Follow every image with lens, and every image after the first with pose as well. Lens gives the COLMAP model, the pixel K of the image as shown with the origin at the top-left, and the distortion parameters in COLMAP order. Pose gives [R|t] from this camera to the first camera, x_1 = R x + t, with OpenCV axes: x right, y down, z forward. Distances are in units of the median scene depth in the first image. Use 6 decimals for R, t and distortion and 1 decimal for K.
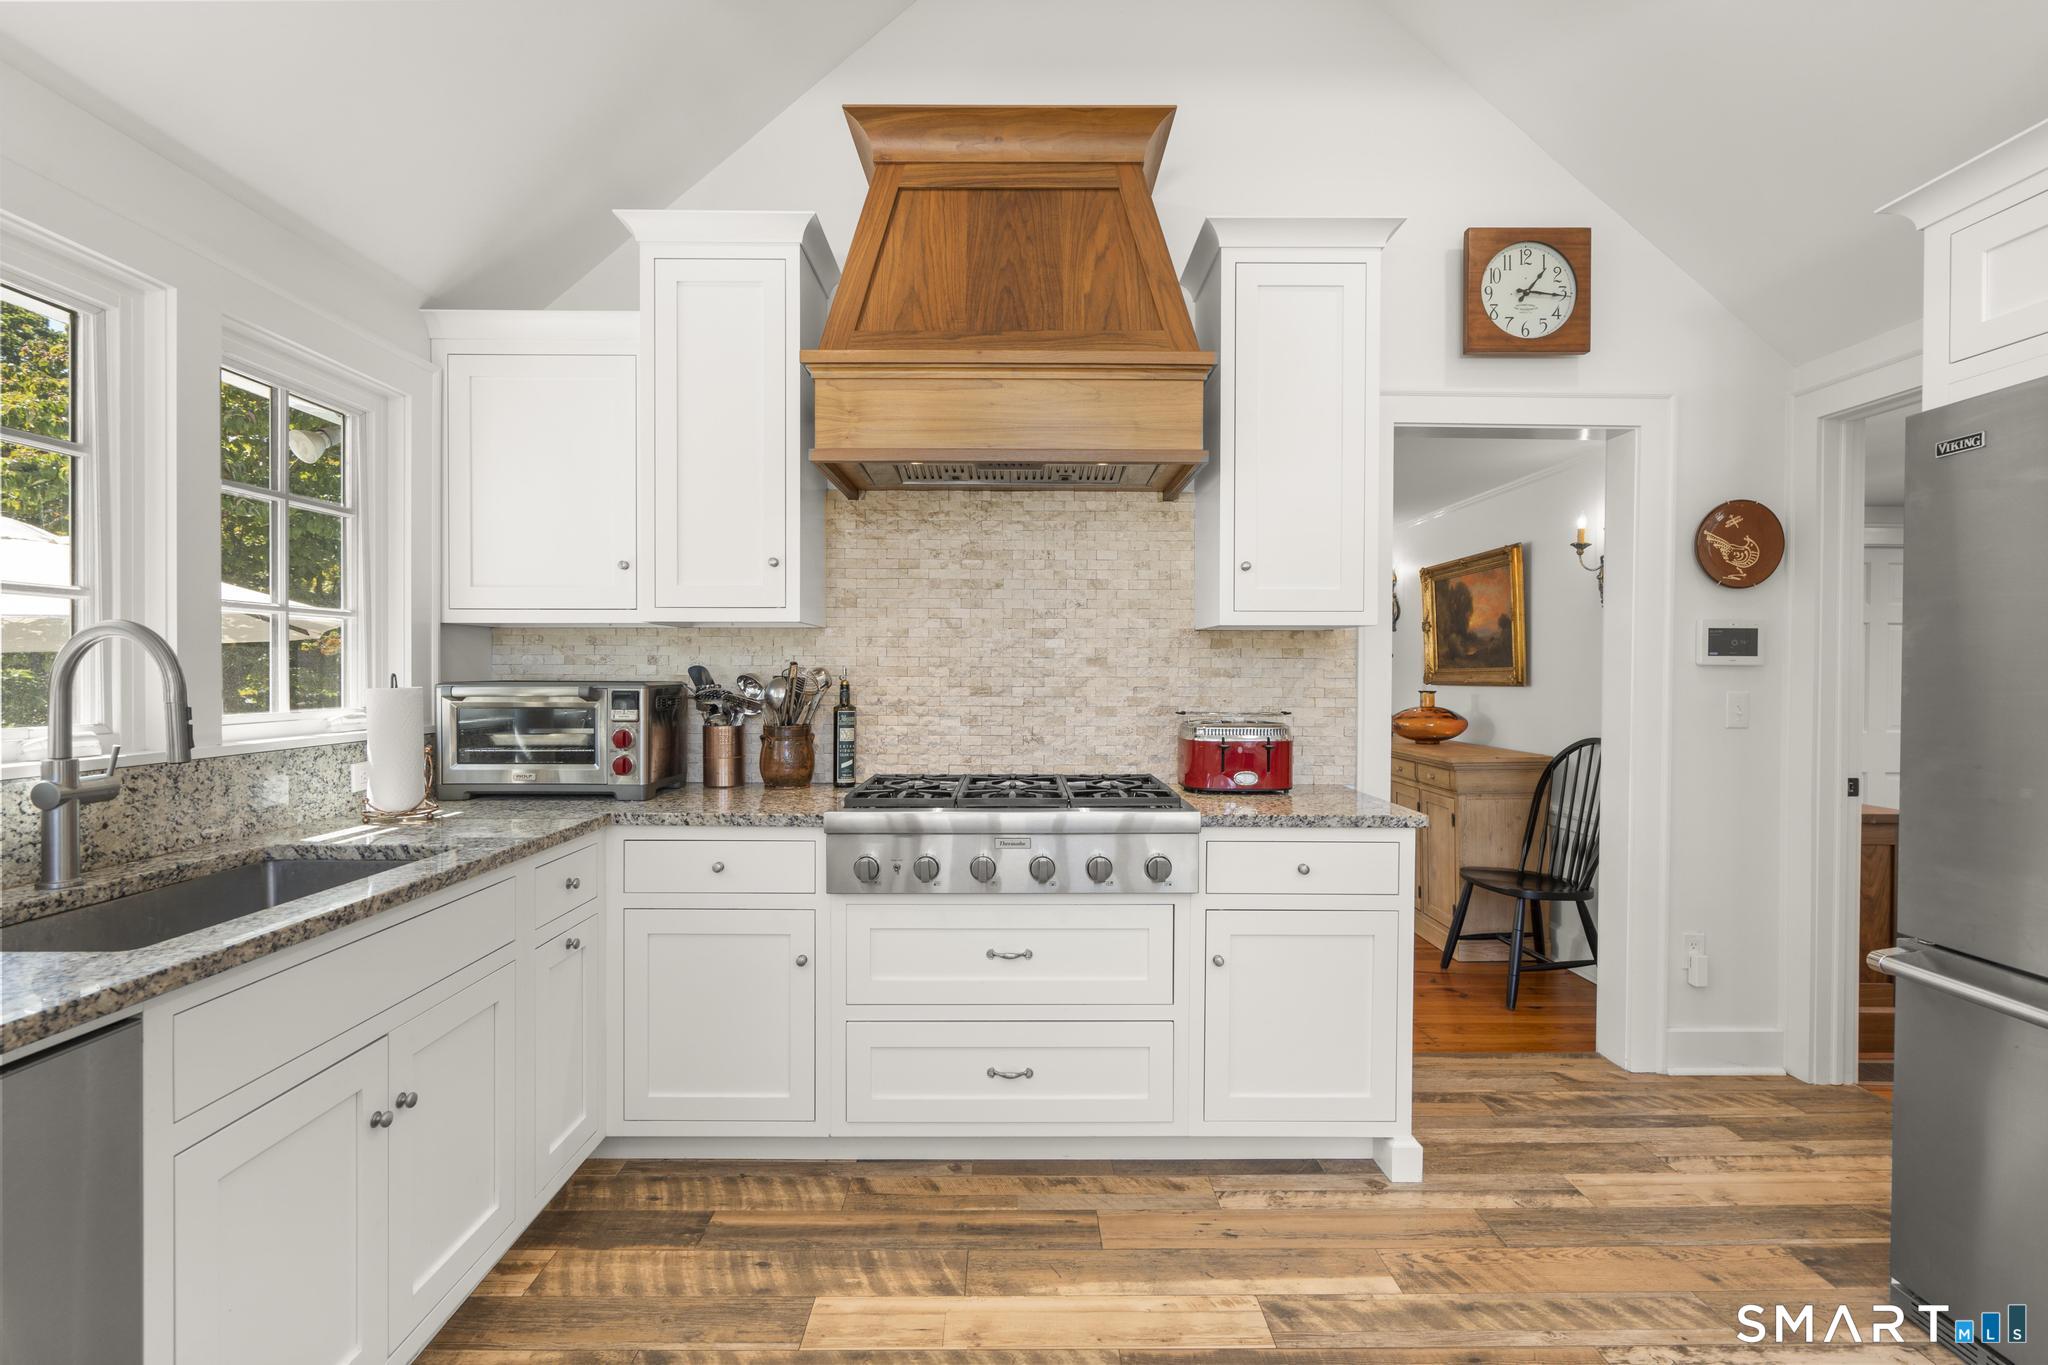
lens RADIAL K [[920.7, 0, 1025.5], [0, 920.7, 680.2], [0, 0, 1]] dist [-0.000114, 0.000226]
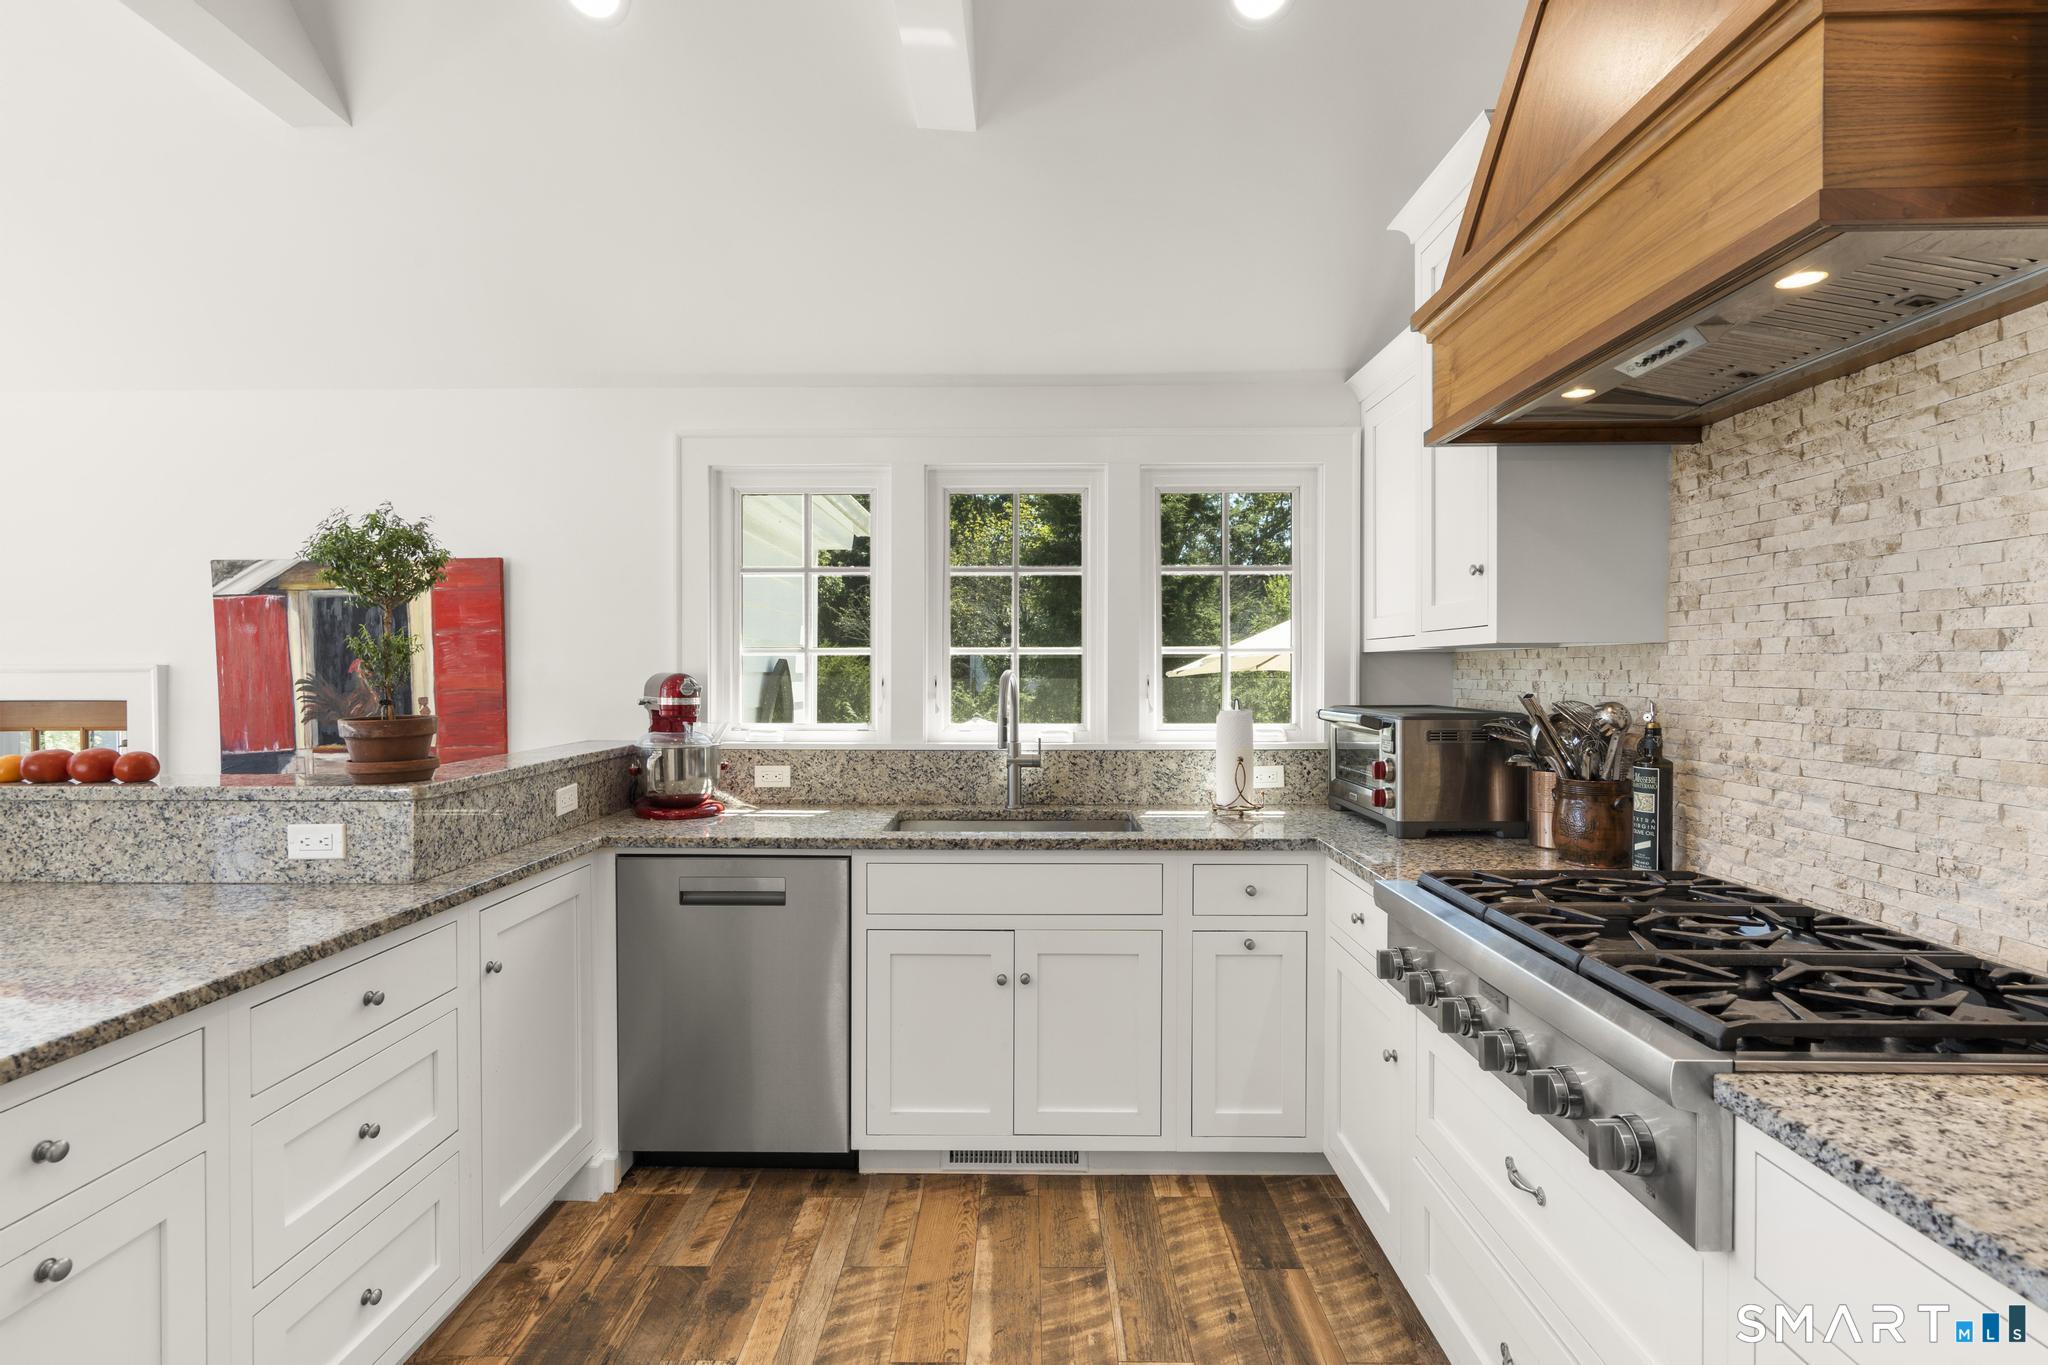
lens RADIAL K [[989.0, 0, 1025.0], [0, 989.0, 681.7], [0, 0, 1]] dist [0.013970, 0.000126]
pose [[-0.014553, 0.009380, -0.999850, 0.520746], [-0.008987, 0.999914, 0.009511, -0.030975], [0.999854, 0.009124, -0.014467, 0.538147]]
